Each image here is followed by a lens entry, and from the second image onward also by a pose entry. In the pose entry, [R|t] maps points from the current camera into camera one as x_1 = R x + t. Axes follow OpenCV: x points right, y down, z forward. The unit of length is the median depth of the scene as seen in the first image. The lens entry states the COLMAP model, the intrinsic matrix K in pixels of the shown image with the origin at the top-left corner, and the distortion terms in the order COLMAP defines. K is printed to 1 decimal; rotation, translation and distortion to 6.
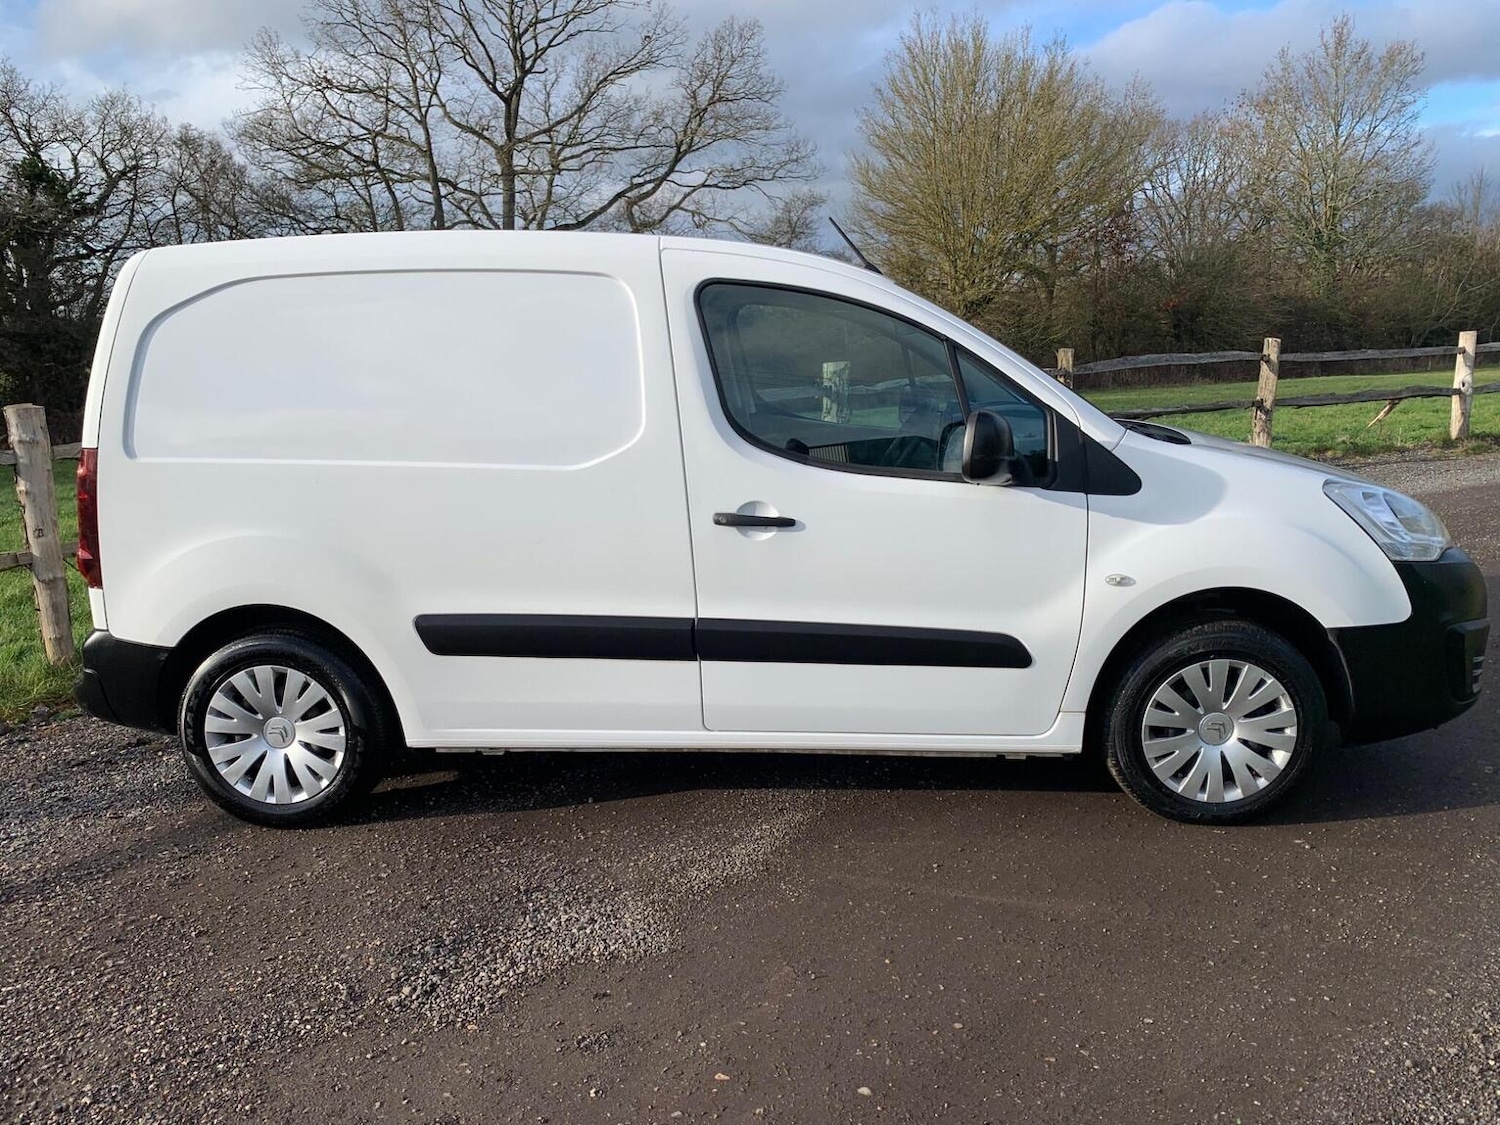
lens RADIAL K [[1145.5, 0, 746.0], [0, 1145.5, 544.6], [0, 0, 1]] dist [0.005919, -0.002618]
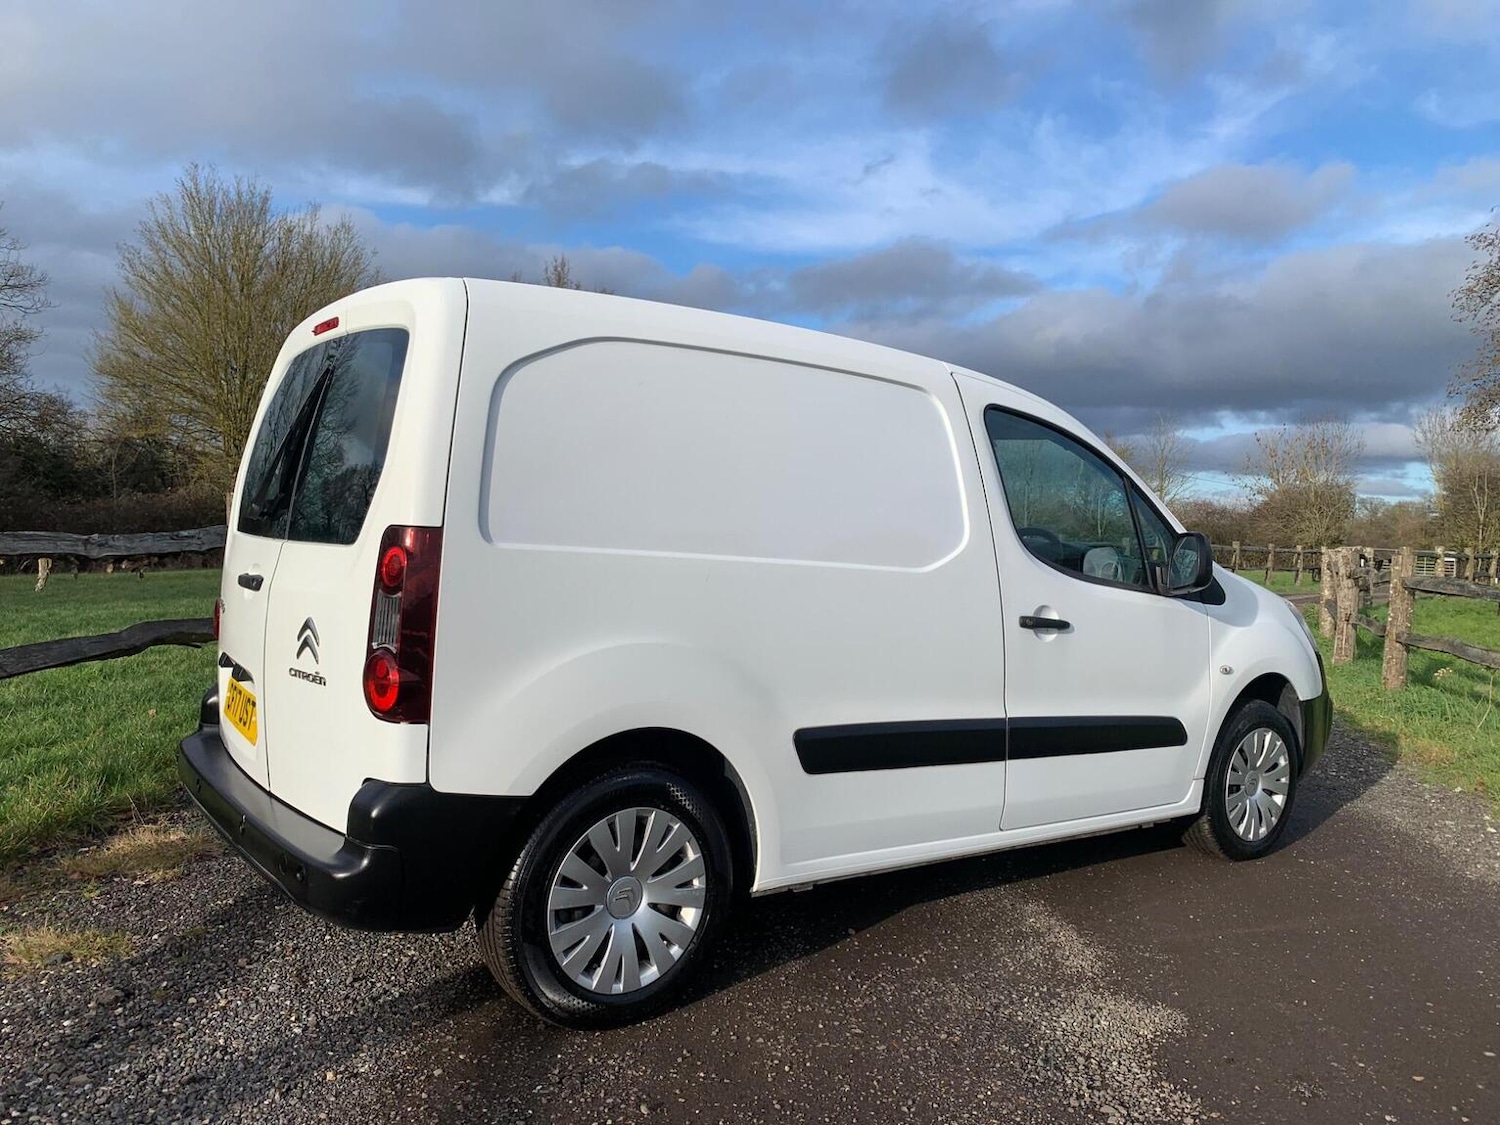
lens RADIAL K [[1140.9, 0, 752.3], [0, 1140.9, 540.4], [0, 0, 1]] dist [0.001936, 0.000697]
pose [[0.769743, 0.048737, 0.636491, -0.852497], [0.053318, 0.988689, -0.140186, 0.036192], [-0.636123, 0.141844, 0.758438, 0.315766]]
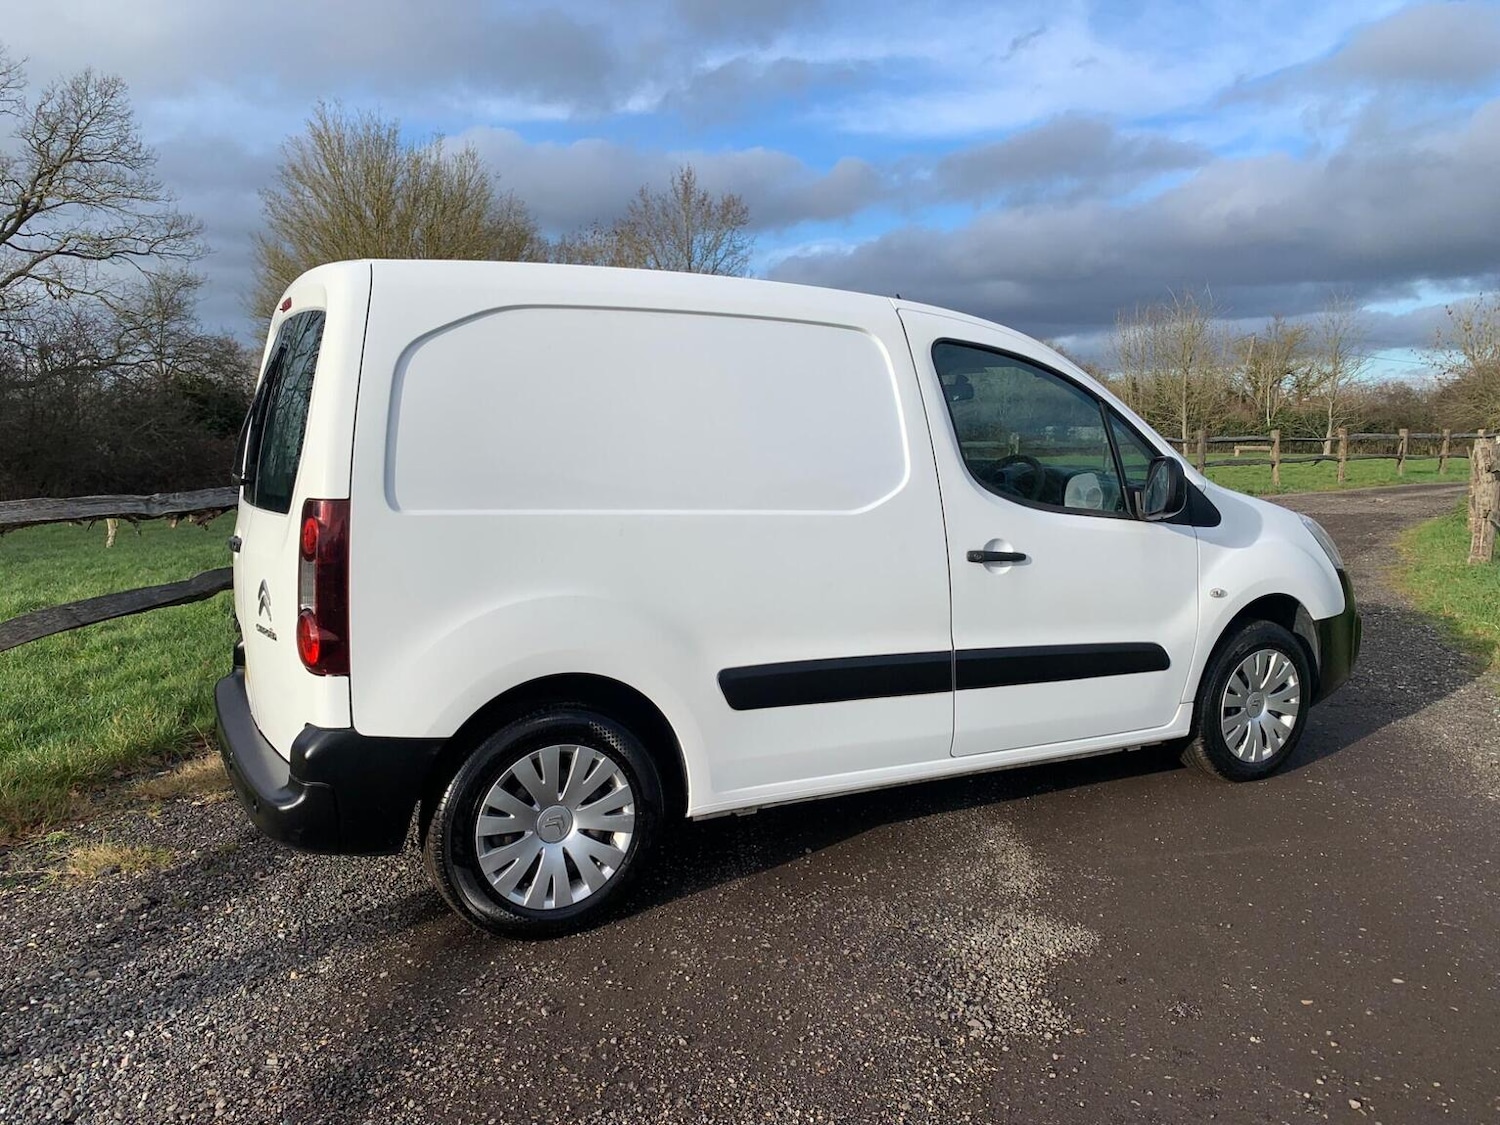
lens RADIAL K [[1141.8, 0, 744.6], [0, 1141.8, 563.1], [0, 0, 1]] dist [0.006459, -0.004921]
pose [[0.851402, -0.037493, 0.523172, -0.730936], [0.073929, 0.996063, -0.048928, 0.020047], [-0.519278, 0.080334, 0.850821, 0.174922]]
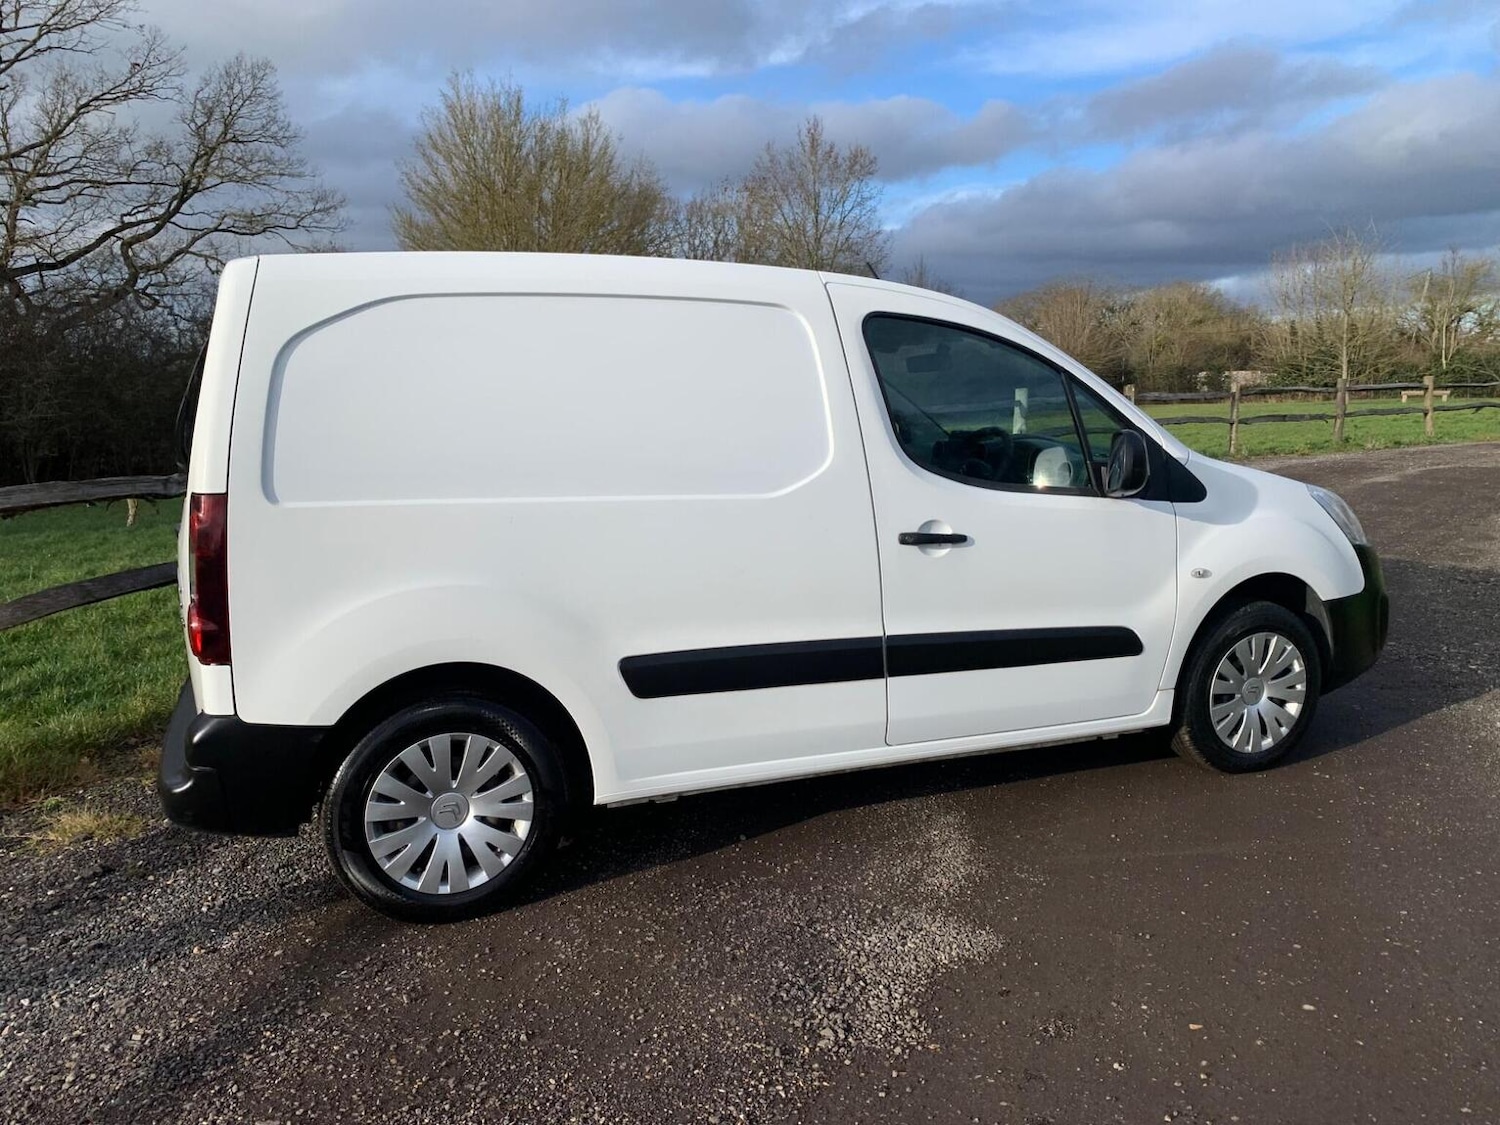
lens RADIAL K [[1143.6, 0, 743.4], [0, 1143.6, 541.1], [0, 0, 1]] dist [0.002958, -0.000262]
pose [[0.909807, -0.050292, 0.411973, -0.554070], [0.072121, 0.996687, -0.037603, 0.007891], [-0.408717, 0.063923, 0.910420, 0.099831]]
